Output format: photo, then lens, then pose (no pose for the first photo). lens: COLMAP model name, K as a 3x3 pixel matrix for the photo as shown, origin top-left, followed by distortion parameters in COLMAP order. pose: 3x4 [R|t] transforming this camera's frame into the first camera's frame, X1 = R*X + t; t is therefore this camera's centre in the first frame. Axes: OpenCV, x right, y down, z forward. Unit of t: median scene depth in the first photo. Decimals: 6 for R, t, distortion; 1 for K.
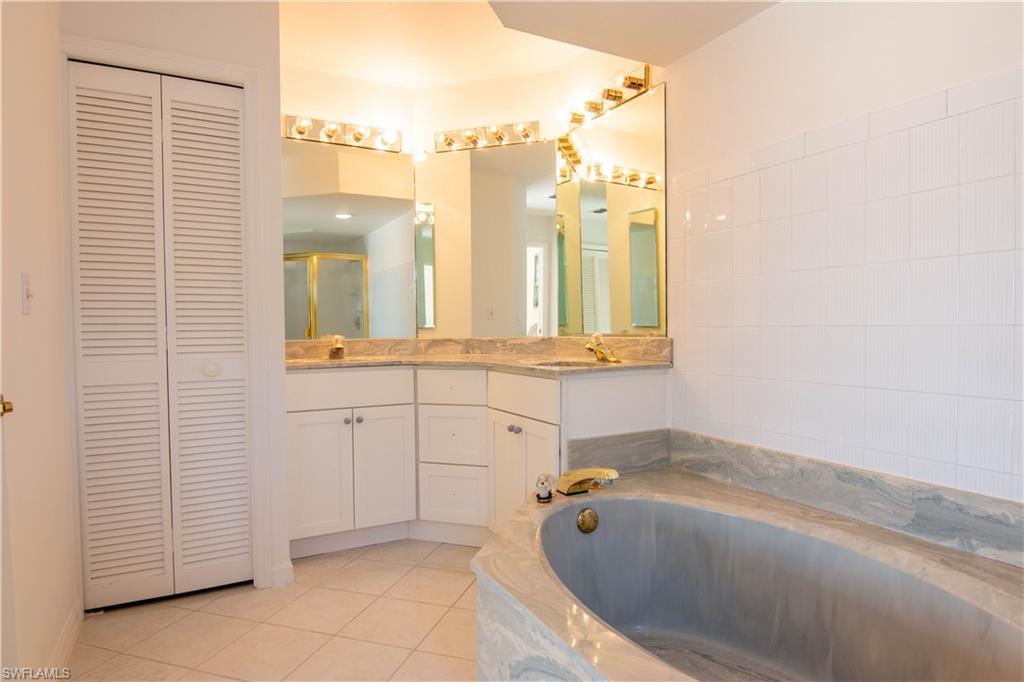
lens RADIAL K [[582.5, 0, 512.2], [0, 582.5, 342.4], [0, 0, 1]] dist [-0.009657, -0.003473]
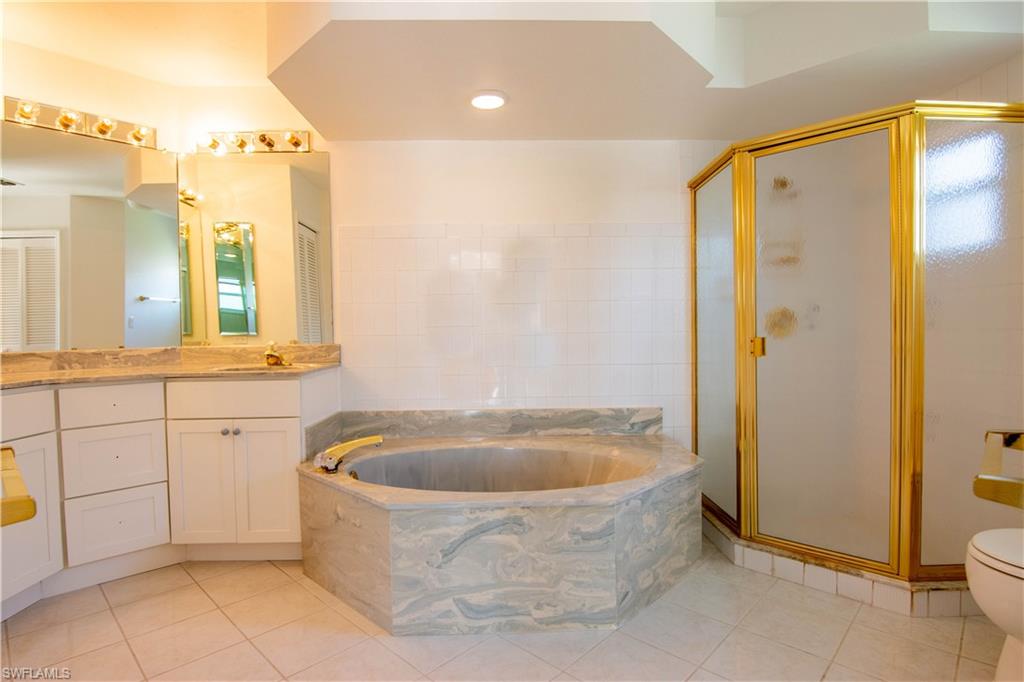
lens RADIAL K [[517.1, 0, 515.9], [0, 517.1, 341.1], [0, 0, 1]] dist [-0.017269, -0.000755]
pose [[0.443579, -0.014169, 0.896123, -0.616783], [0.032217, 0.999481, -0.000144, -0.001316], [-0.895656, 0.028934, 0.443805, 0.101178]]
